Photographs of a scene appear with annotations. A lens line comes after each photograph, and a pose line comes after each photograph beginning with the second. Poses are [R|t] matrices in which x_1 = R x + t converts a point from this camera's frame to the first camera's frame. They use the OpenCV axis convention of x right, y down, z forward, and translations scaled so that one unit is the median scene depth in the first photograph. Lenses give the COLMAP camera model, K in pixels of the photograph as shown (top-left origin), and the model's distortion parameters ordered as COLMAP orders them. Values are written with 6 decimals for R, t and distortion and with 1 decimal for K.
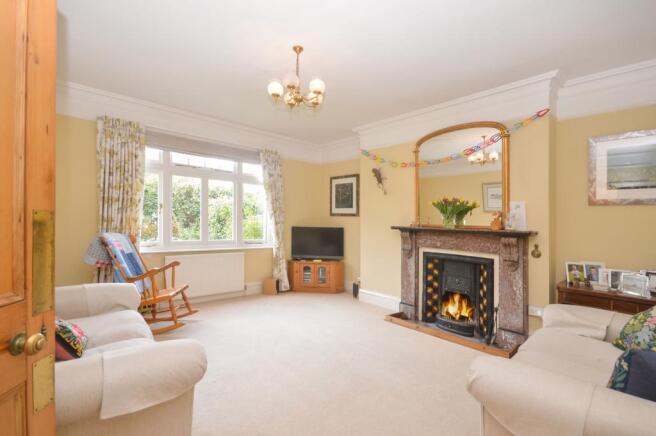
lens RADIAL K [[310.7, 0, 328.1], [0, 310.7, 196.0], [0, 0, 1]] dist [0.000807, -0.000181]
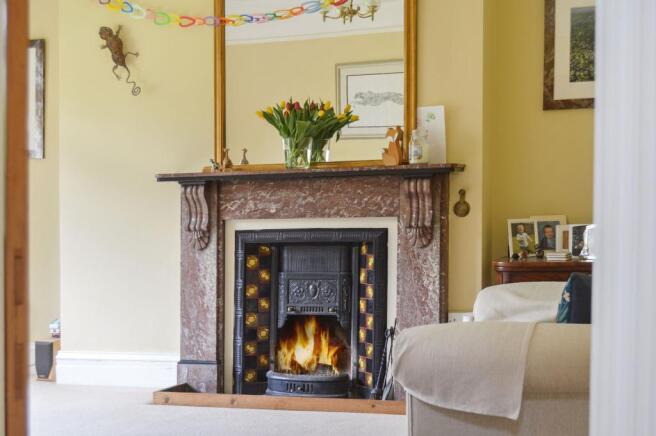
lens RADIAL K [[1102.2, 0, 328.0], [0, 1102.2, 218.0], [0, 0, 1]] dist [-0.001755, 0.029964]
pose [[0.880627, -0.056239, 0.470460, -0.320403], [0.009252, 0.994782, 0.101599, 0.012629], [-0.473719, -0.085118, 0.876553, -0.412180]]
